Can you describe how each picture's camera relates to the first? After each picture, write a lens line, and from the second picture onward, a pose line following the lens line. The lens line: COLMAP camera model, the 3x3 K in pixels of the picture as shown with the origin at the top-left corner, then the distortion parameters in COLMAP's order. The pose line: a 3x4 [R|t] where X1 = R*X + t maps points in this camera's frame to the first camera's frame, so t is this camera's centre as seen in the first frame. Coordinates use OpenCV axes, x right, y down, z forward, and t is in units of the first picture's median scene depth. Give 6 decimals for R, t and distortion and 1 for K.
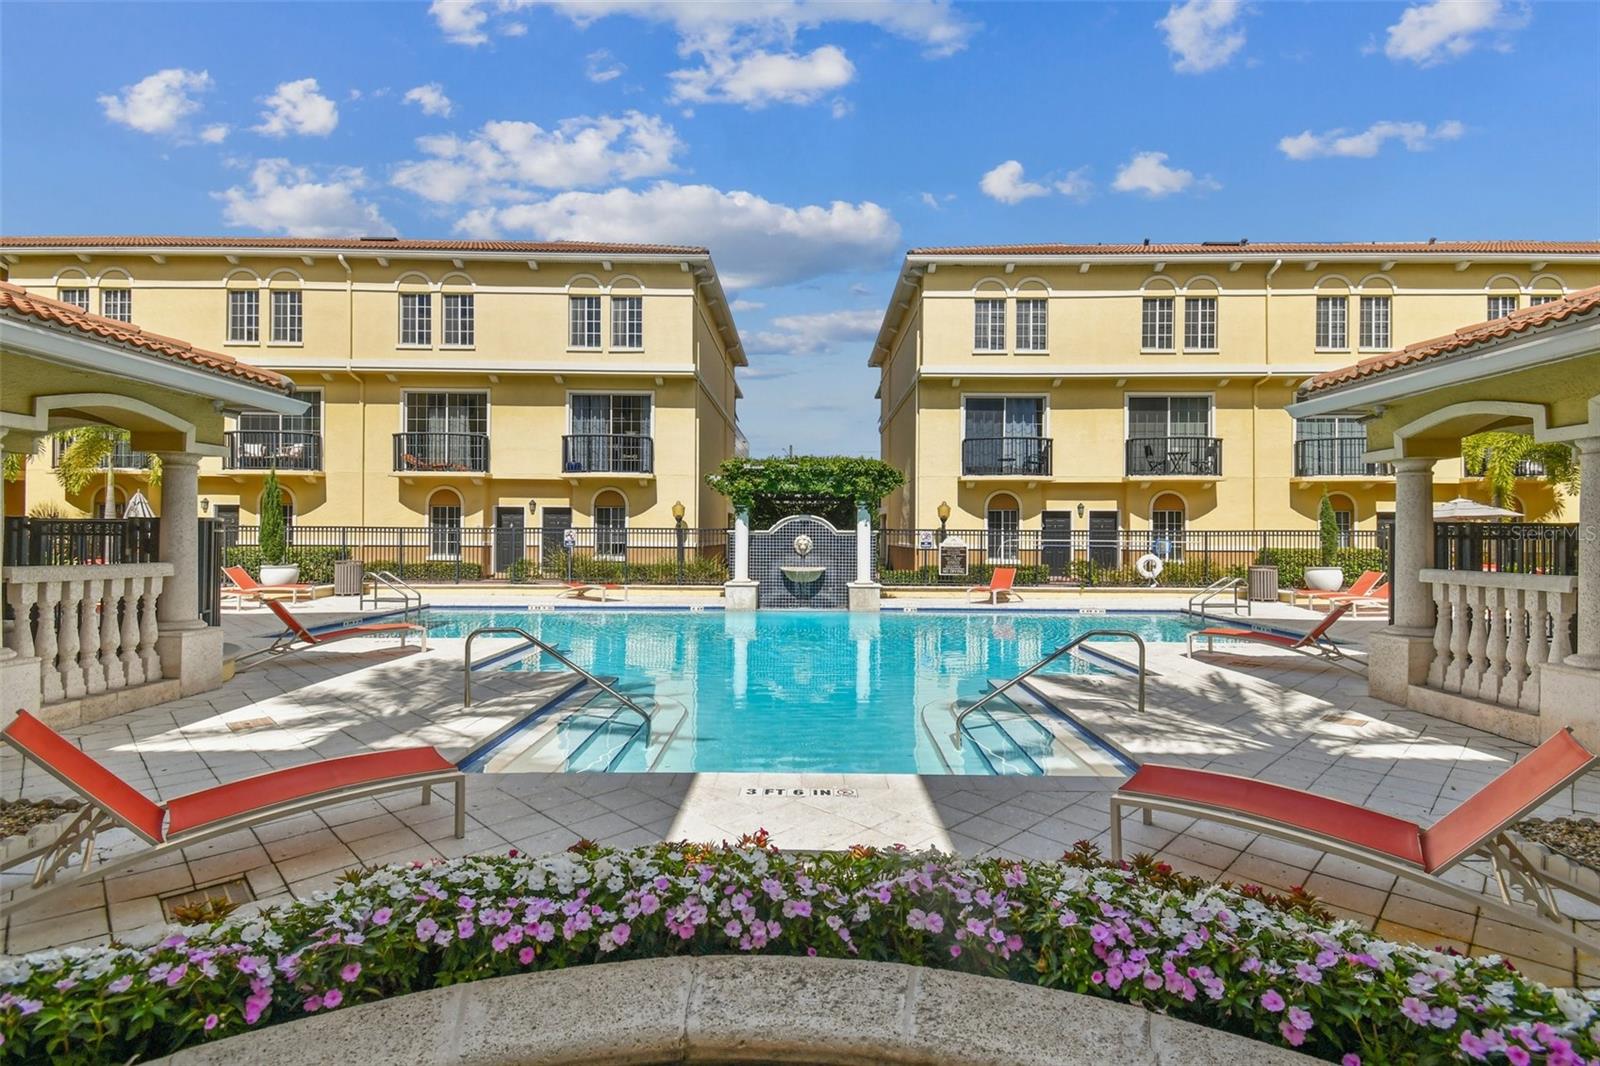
lens RADIAL K [[737.5, 0, 802.2], [0, 737.5, 527.6], [0, 0, 1]] dist [0.003223, -0.000019]
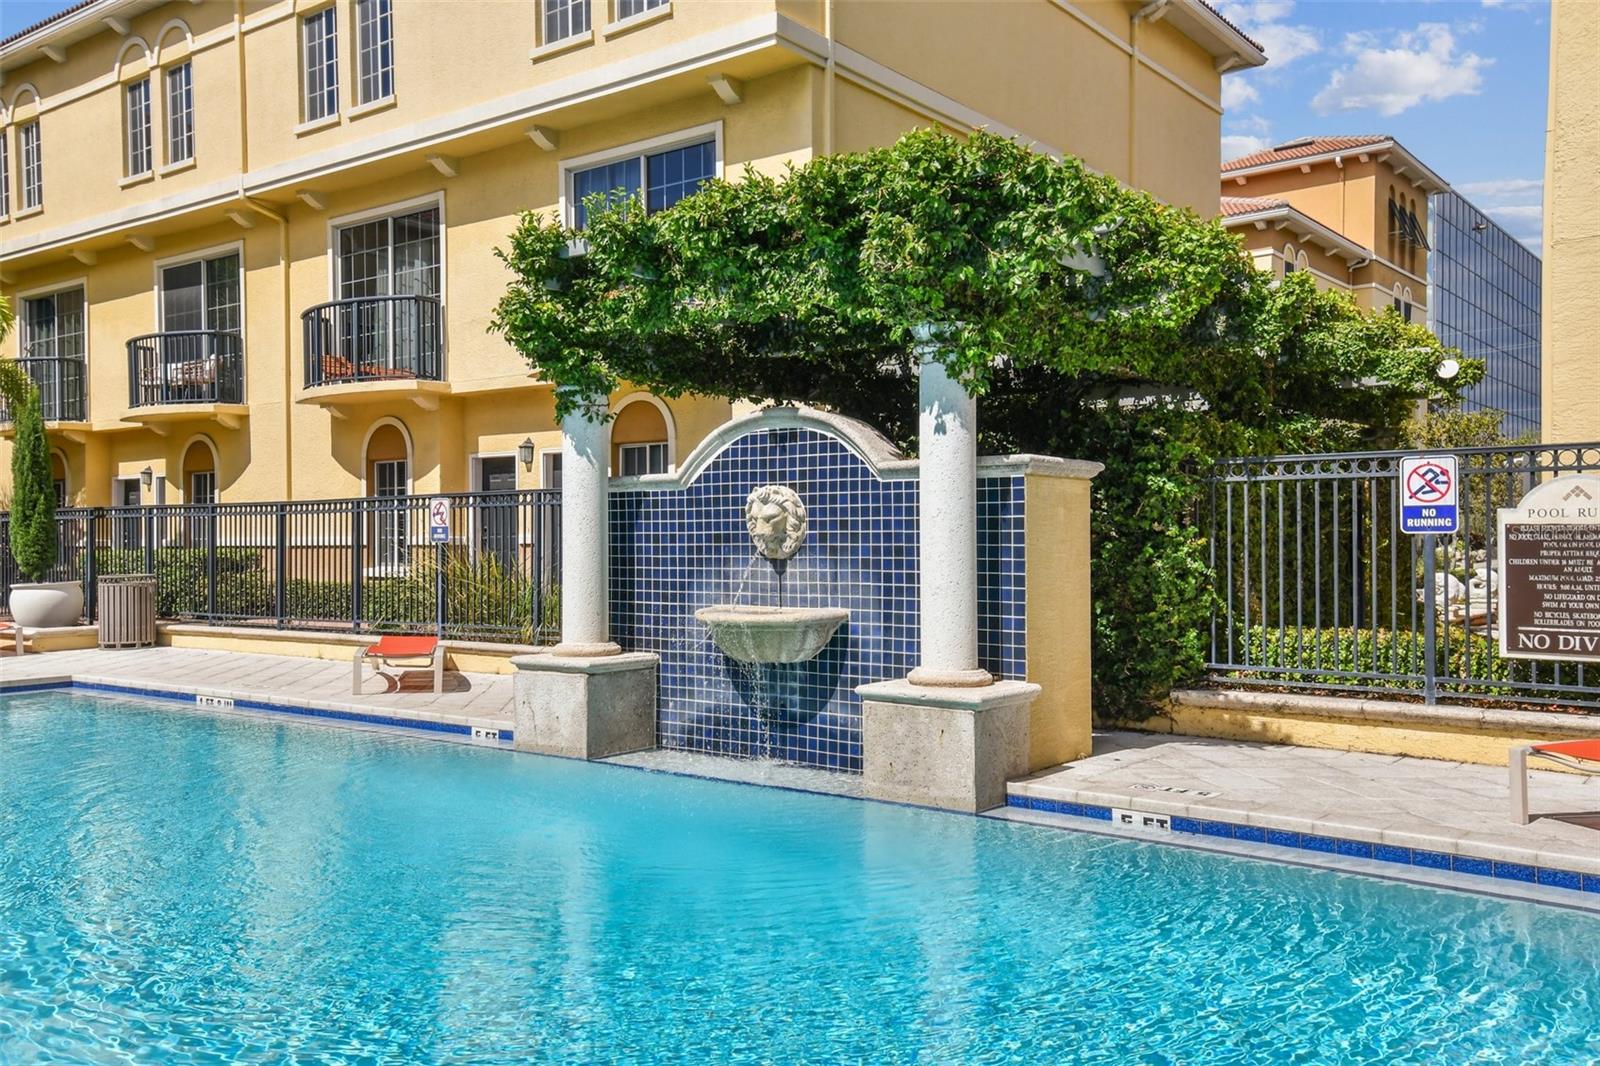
lens RADIAL K [[1319.5, 0, 801.3], [0, 1319.5, 536.5], [0, 0, 1]] dist [0.050942, 0.001926]
pose [[0.789684, -0.012387, -0.613389, 0.233140], [0.014242, 0.999897, -0.001856, 0.023951], [0.613349, -0.007270, 0.789779, 0.501914]]
